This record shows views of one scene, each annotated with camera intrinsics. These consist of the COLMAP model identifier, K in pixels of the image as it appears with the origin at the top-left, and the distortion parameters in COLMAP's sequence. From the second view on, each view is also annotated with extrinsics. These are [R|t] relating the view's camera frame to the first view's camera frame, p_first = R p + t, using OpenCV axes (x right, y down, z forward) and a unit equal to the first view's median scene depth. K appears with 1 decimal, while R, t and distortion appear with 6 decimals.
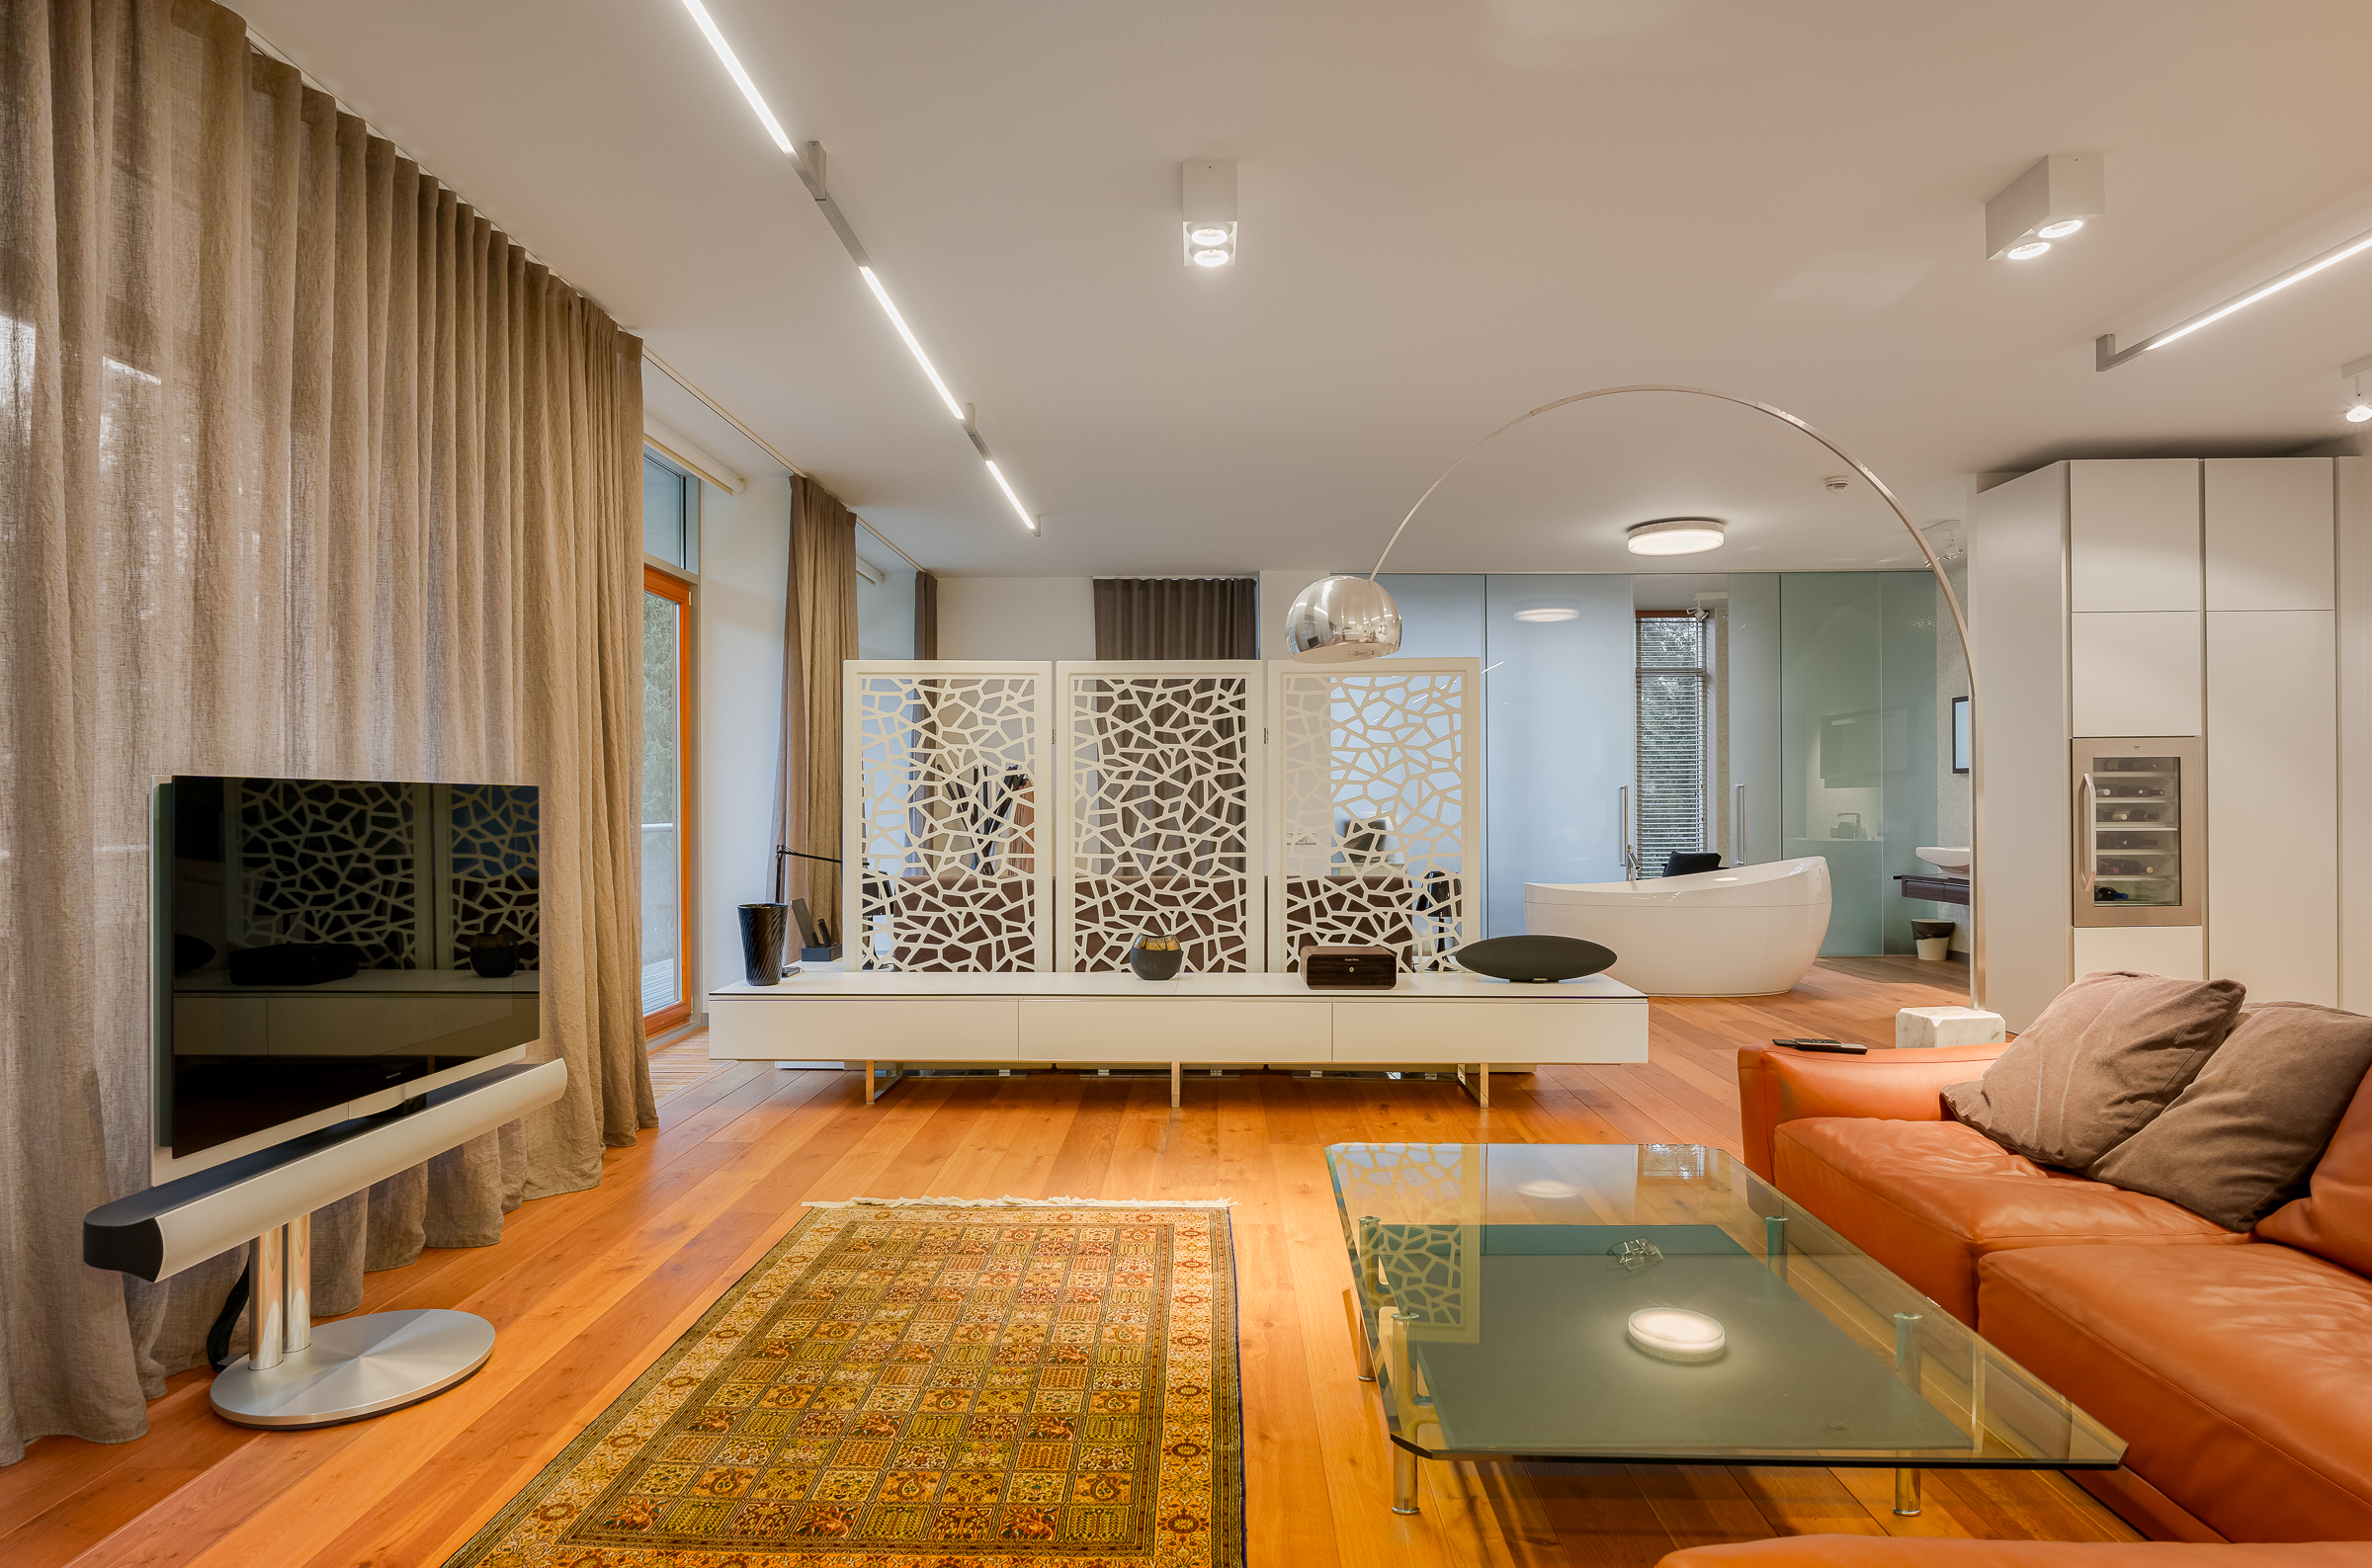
lens RADIAL K [[1216.9, 0, 1179.2], [0, 1216.9, 782.8], [0, 0, 1]] dist [0.006163, -0.002193]
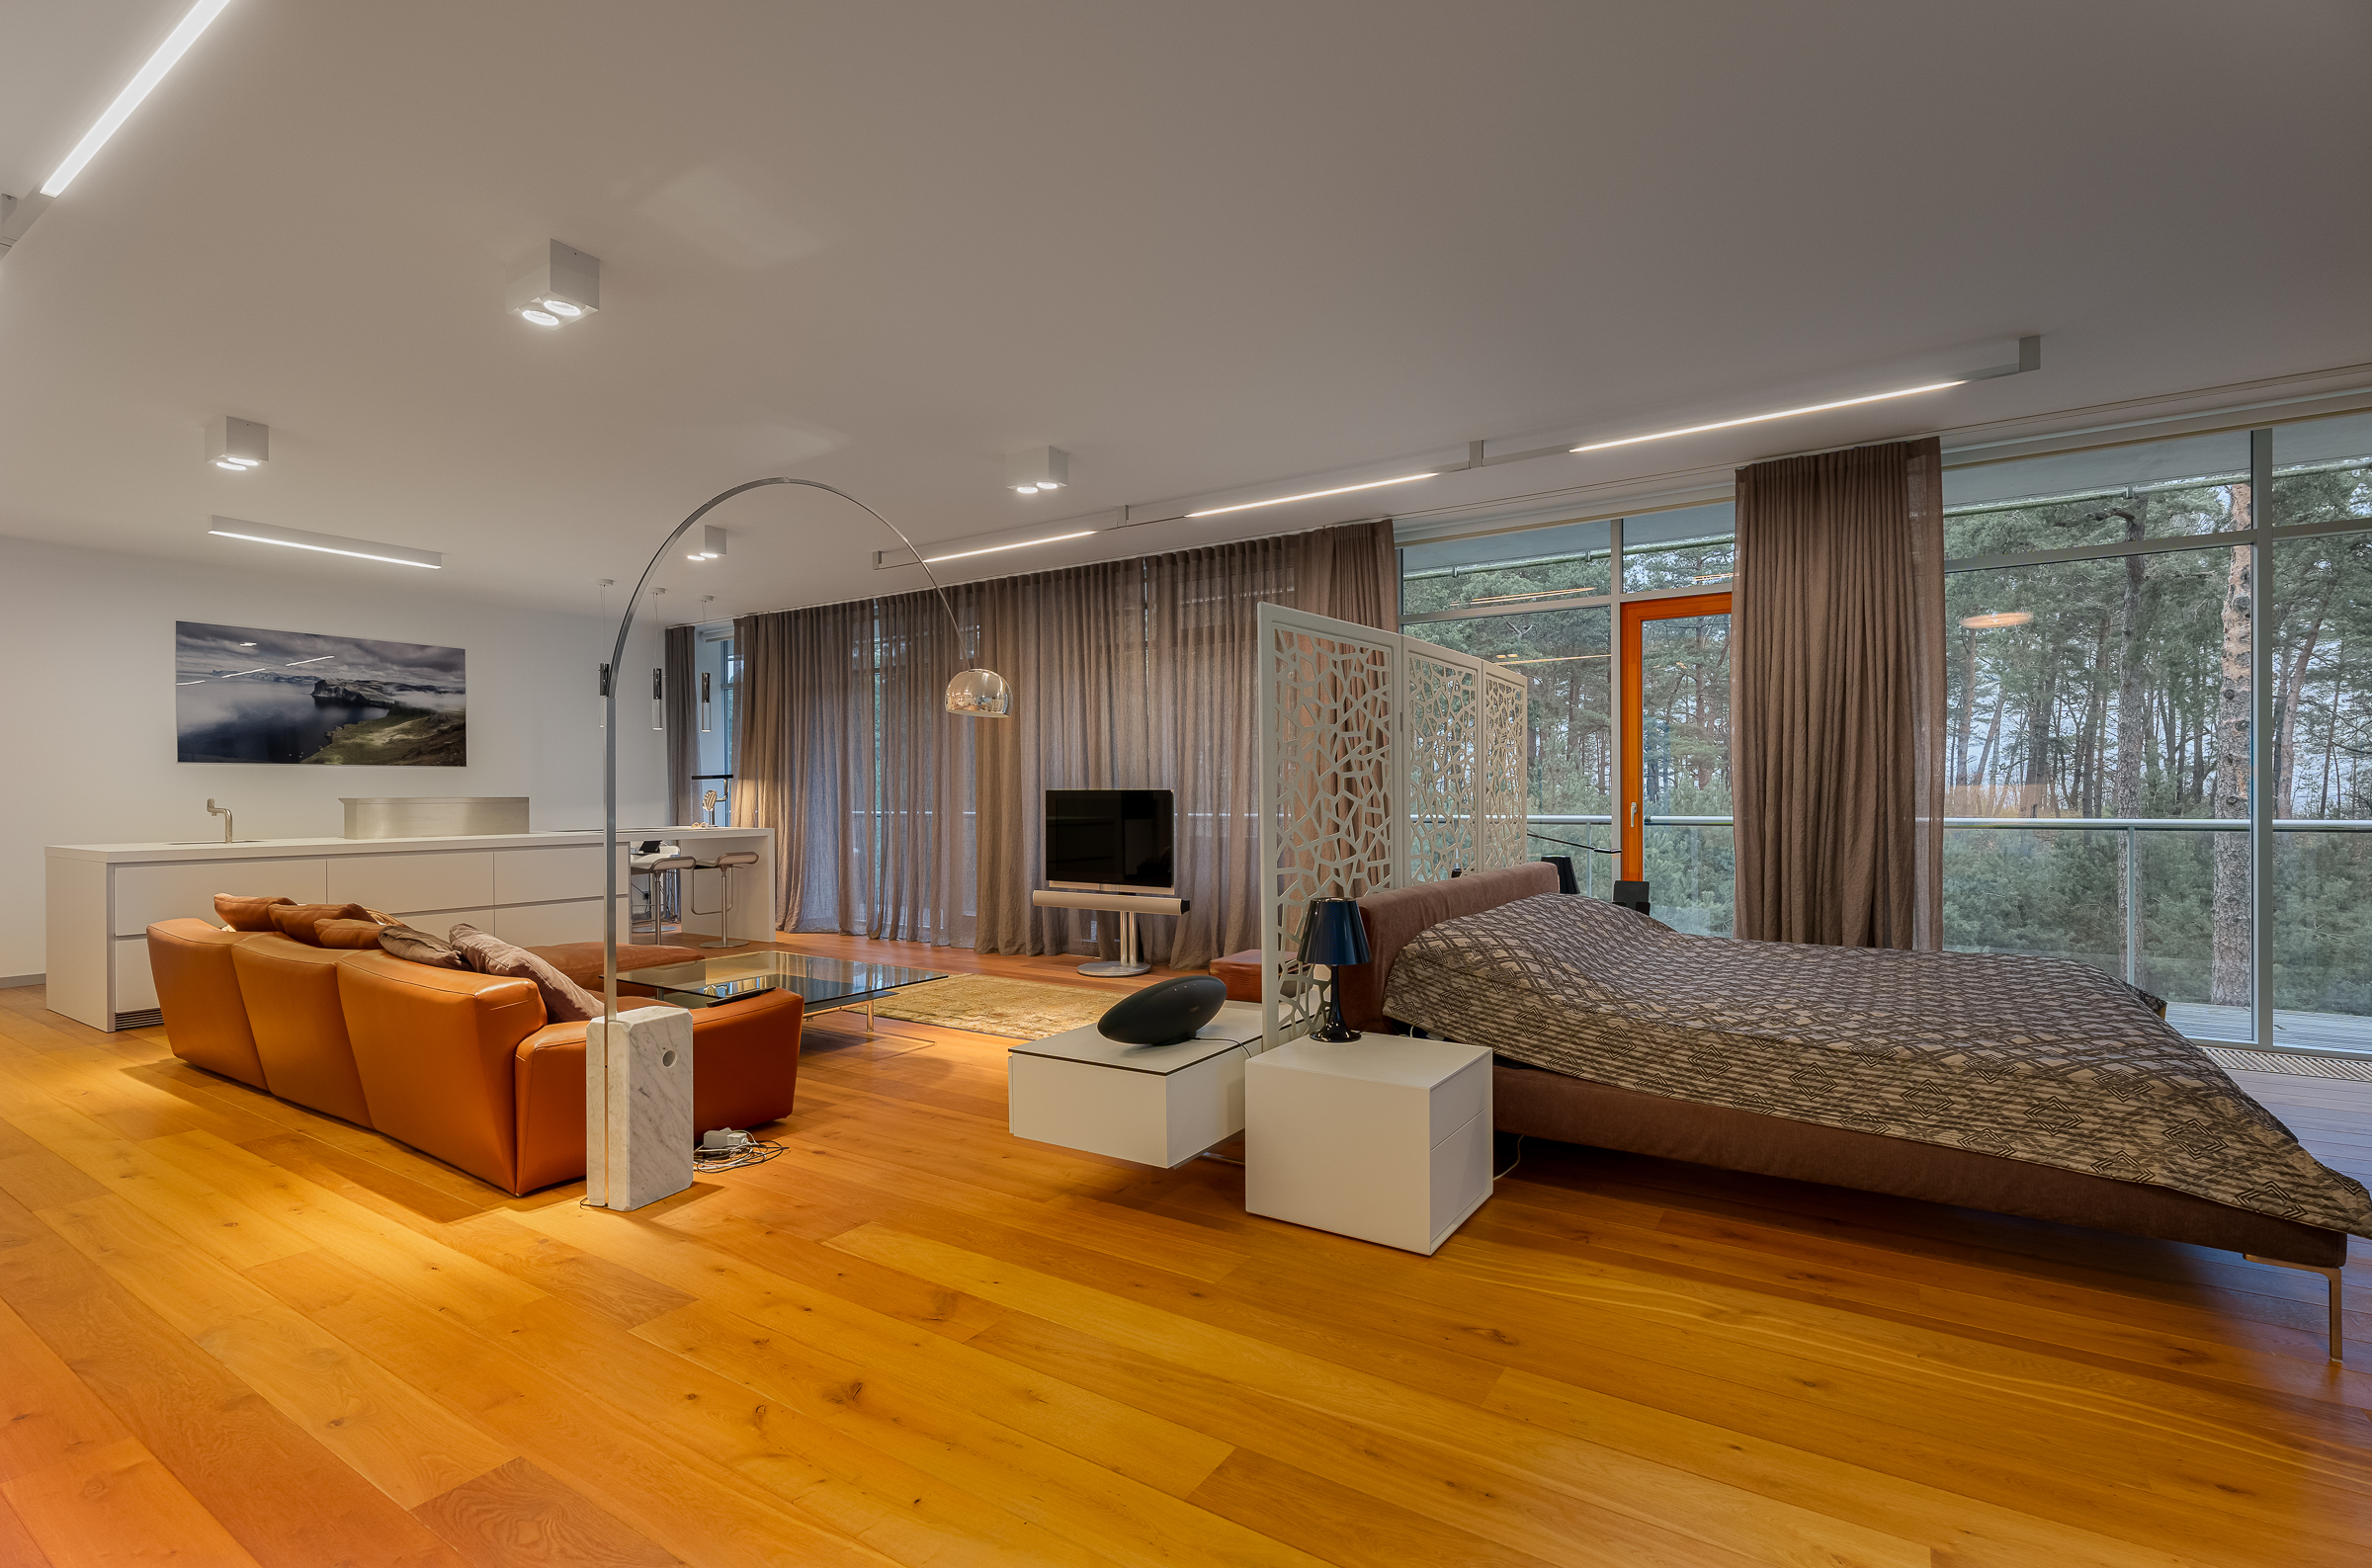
lens RADIAL K [[1066.0, 0, 1202.5], [0, 1066.0, 795.7], [0, 0, 1]] dist [0.007402, -0.002552]
pose [[-0.502628, 0.006392, -0.864479, 0.794972], [0.020607, 0.999777, -0.004588, 0.014956], [0.864257, -0.020120, -0.502647, 1.262504]]
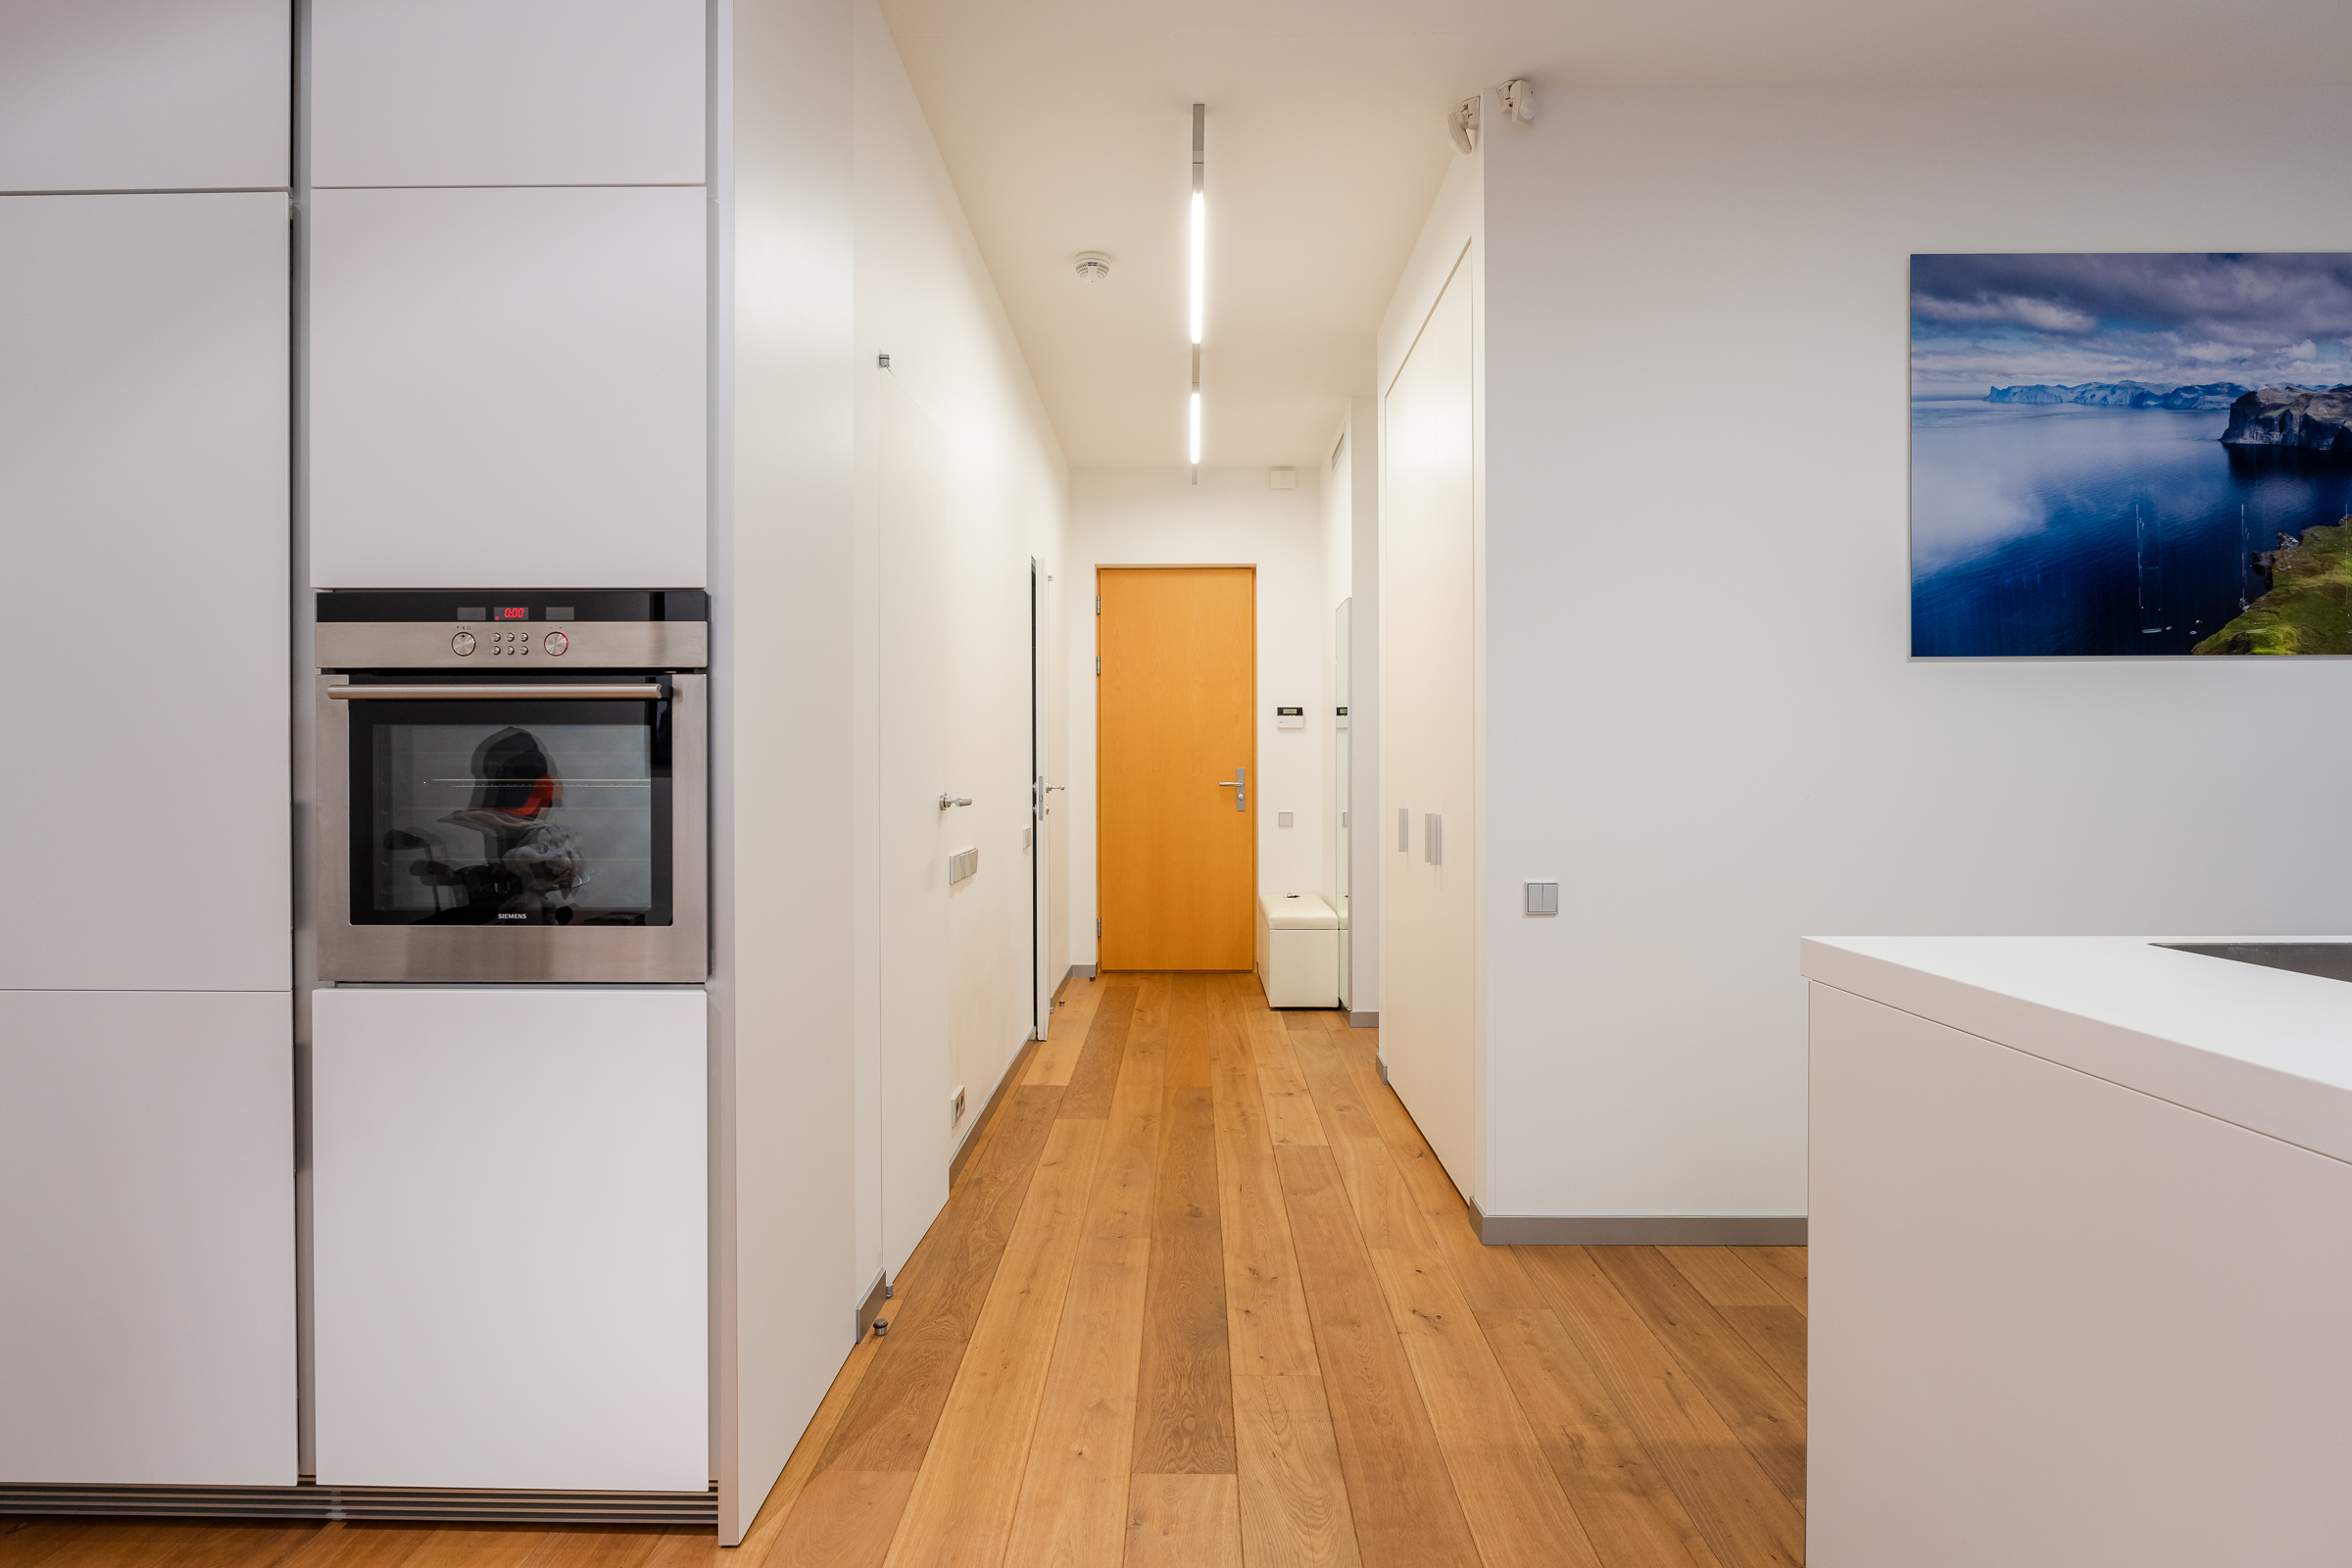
lens RADIAL K [[1198.9, 0, 1163.6], [0, 1198.9, 777.3], [0, 0, 1]] dist [-0.004615, 0.000008]
pose [[-0.999779, 0.004277, -0.020585, 0.615209], [0.004498, 0.999932, -0.010717, -0.002606], [0.020538, -0.010808, -0.999731, -0.054639]]
